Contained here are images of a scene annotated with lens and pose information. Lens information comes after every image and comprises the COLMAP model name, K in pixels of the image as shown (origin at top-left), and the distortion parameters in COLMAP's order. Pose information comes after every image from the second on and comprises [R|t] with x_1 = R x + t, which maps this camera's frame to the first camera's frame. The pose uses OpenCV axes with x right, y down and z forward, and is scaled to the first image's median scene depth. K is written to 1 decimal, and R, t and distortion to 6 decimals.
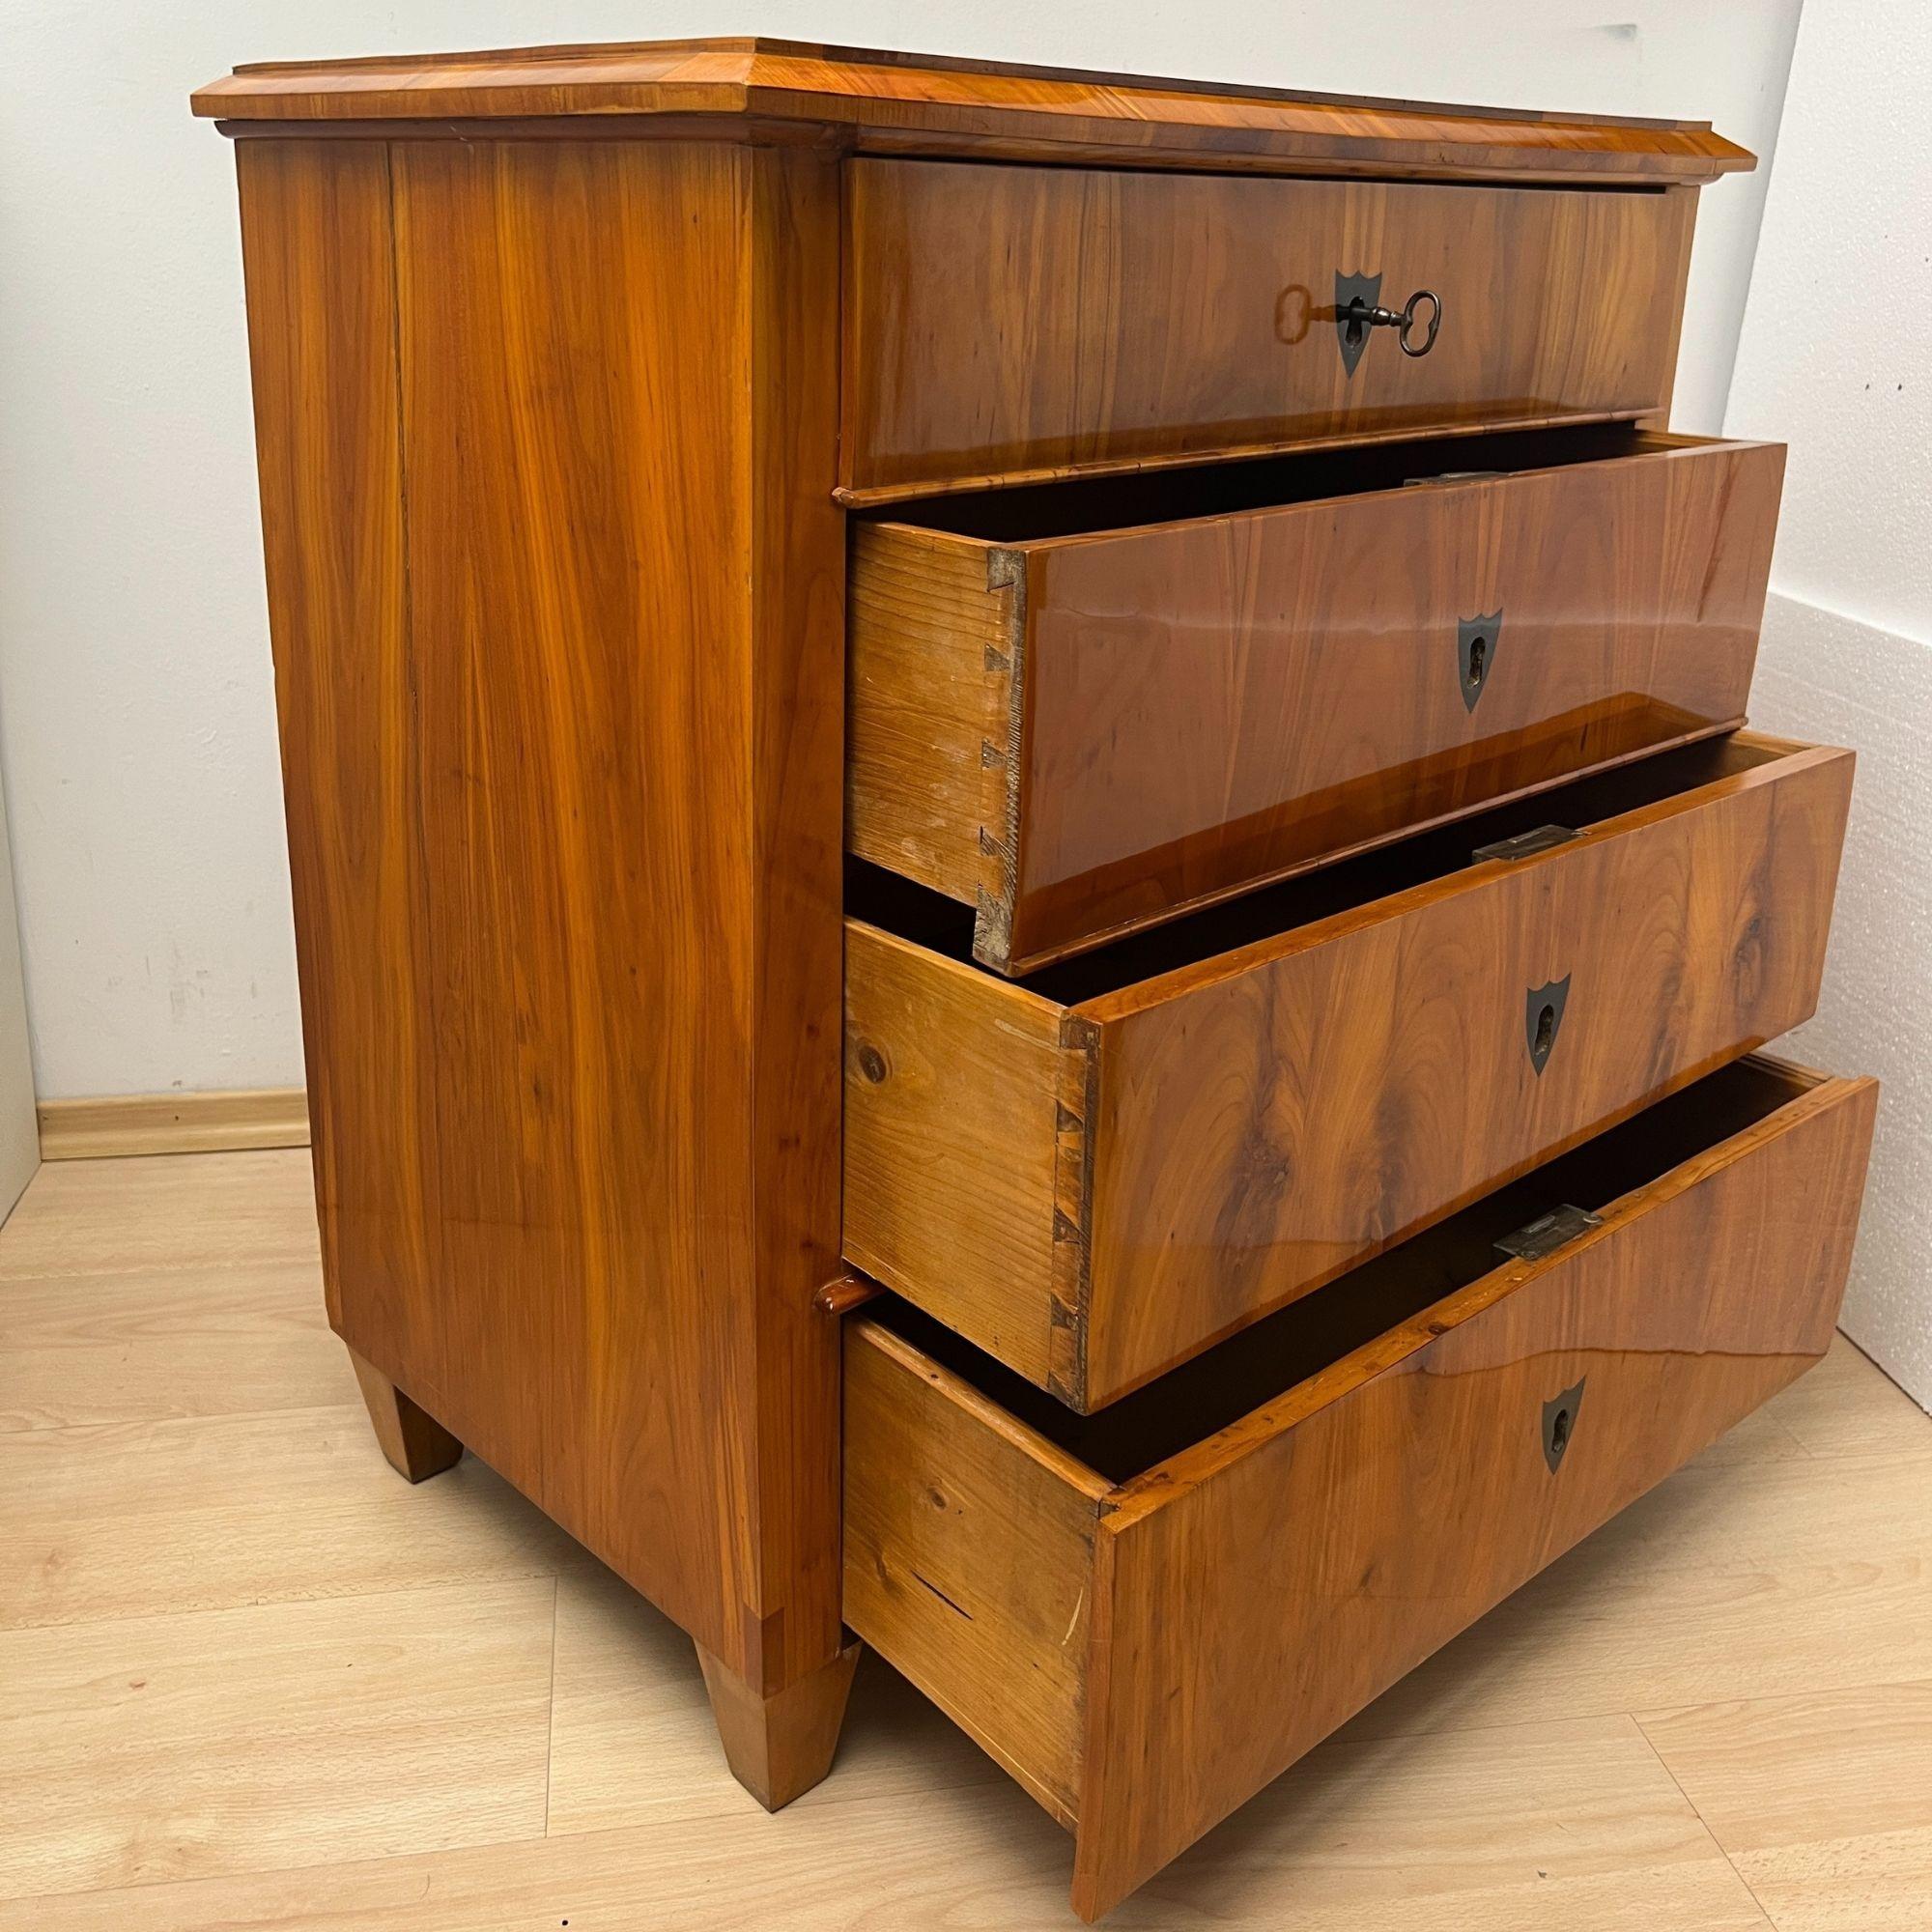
lens RADIAL K [[1916.6, 0, 936.6], [0, 1916.6, 758.5], [0, 0, 1]] dist [0.017029, -0.078948]
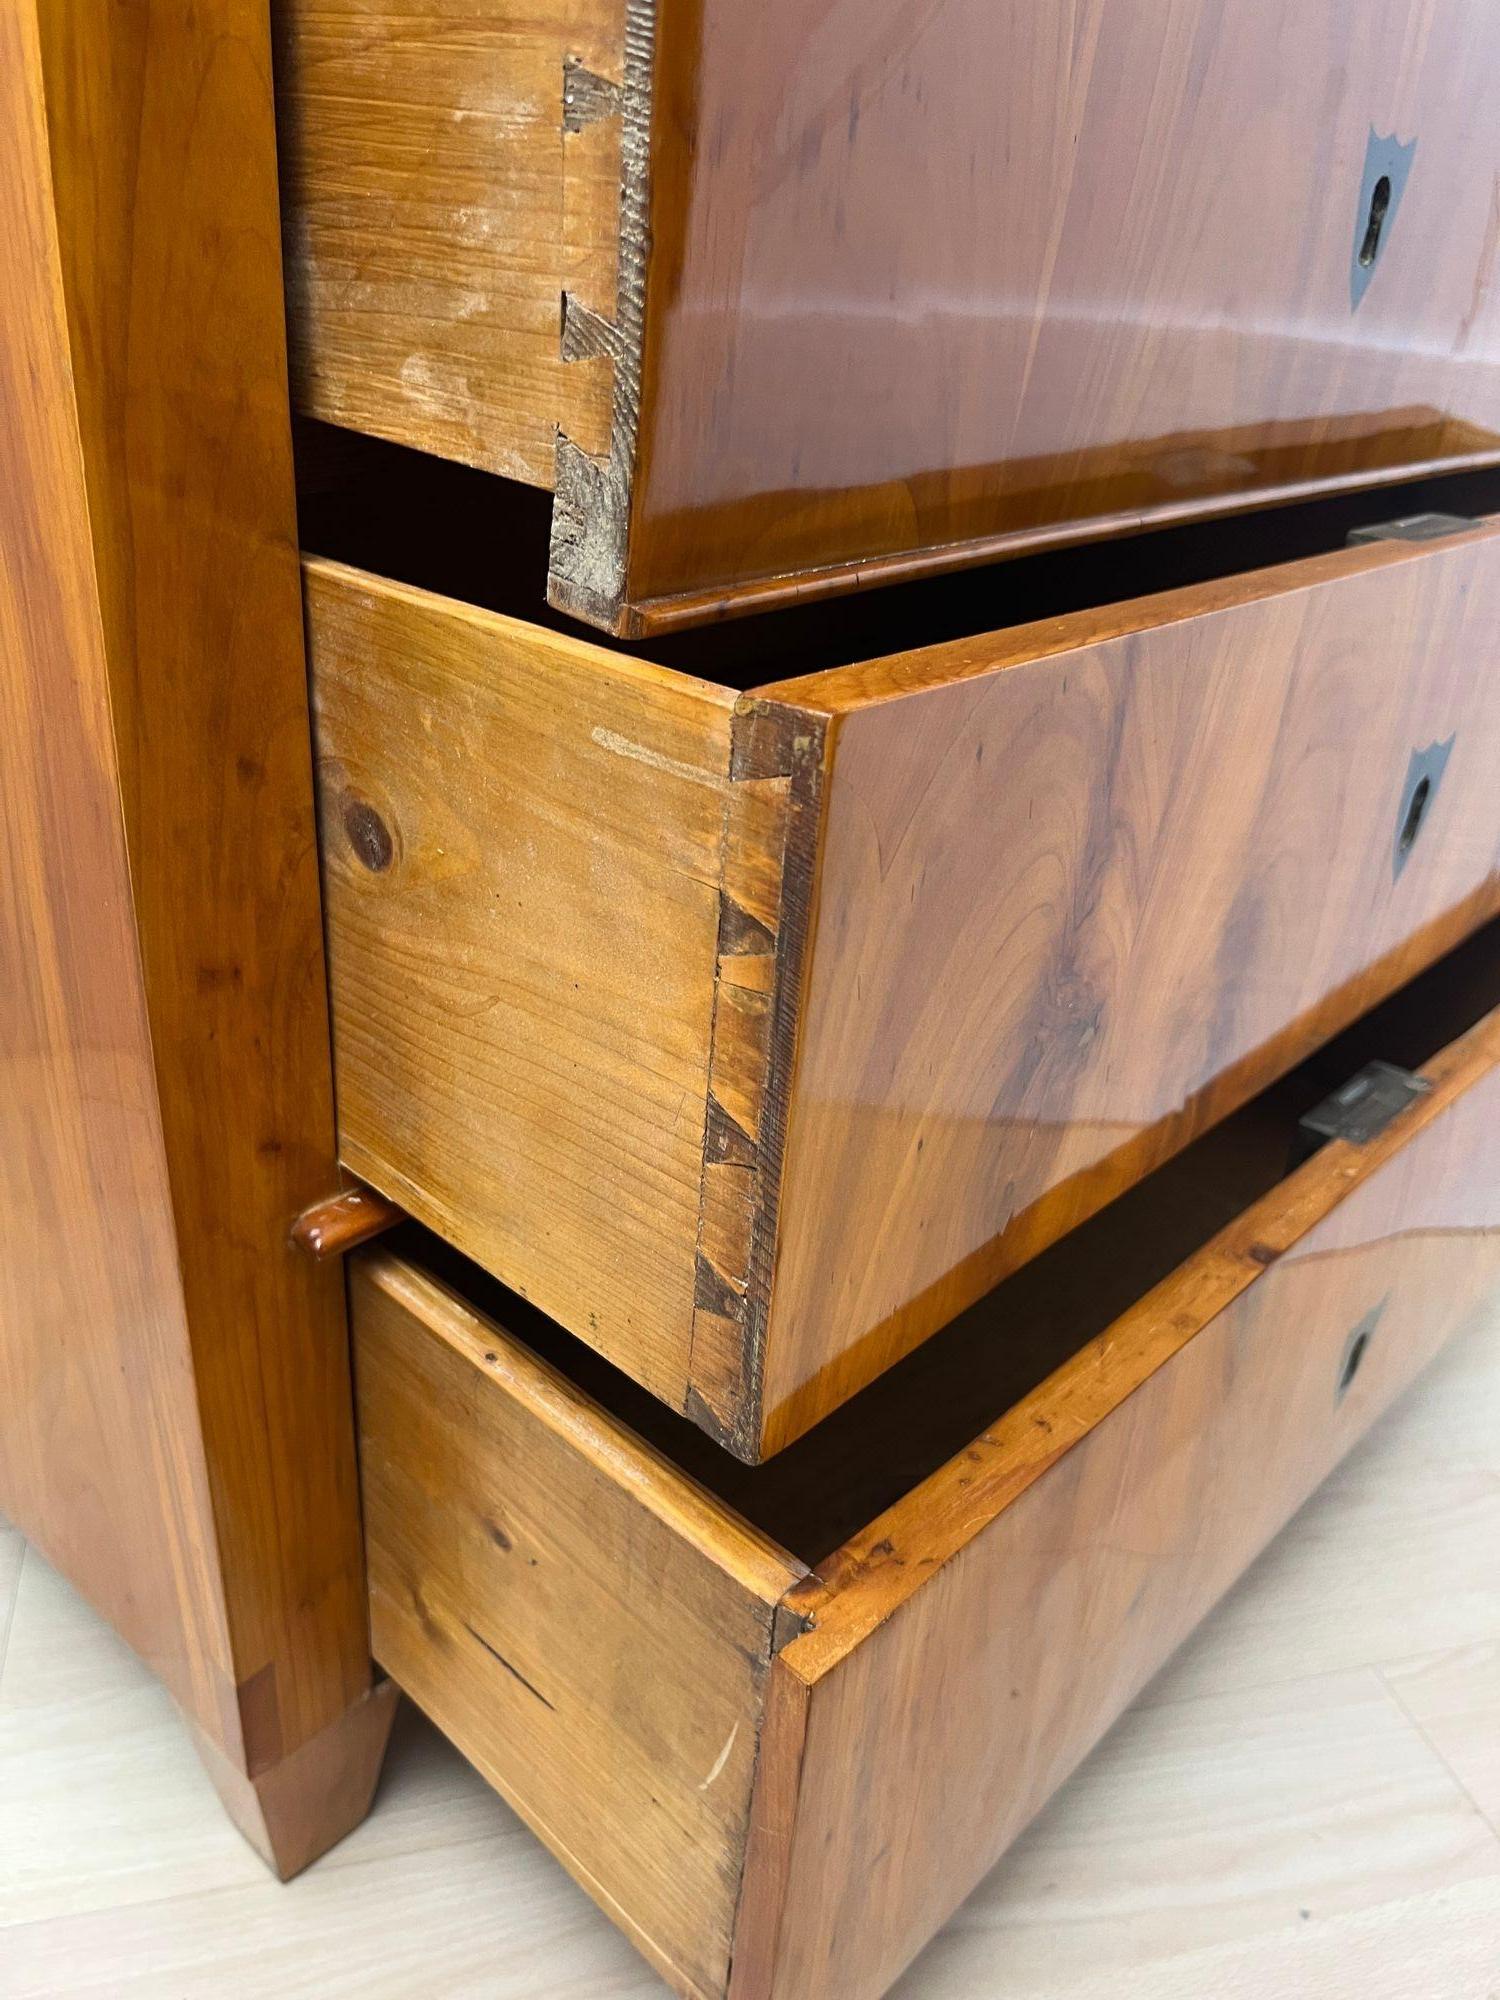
lens RADIAL K [[1545.3, 0, 751.8], [0, 1545.3, 1002.5], [0, 0, 1]] dist [0.044033, -0.072121]
pose [[0.992263, -0.000041, 0.124154, 0.020873], [-0.026017, 0.977728, 0.208256, 0.115972], [-0.121397, -0.209875, 0.970162, 0.572733]]
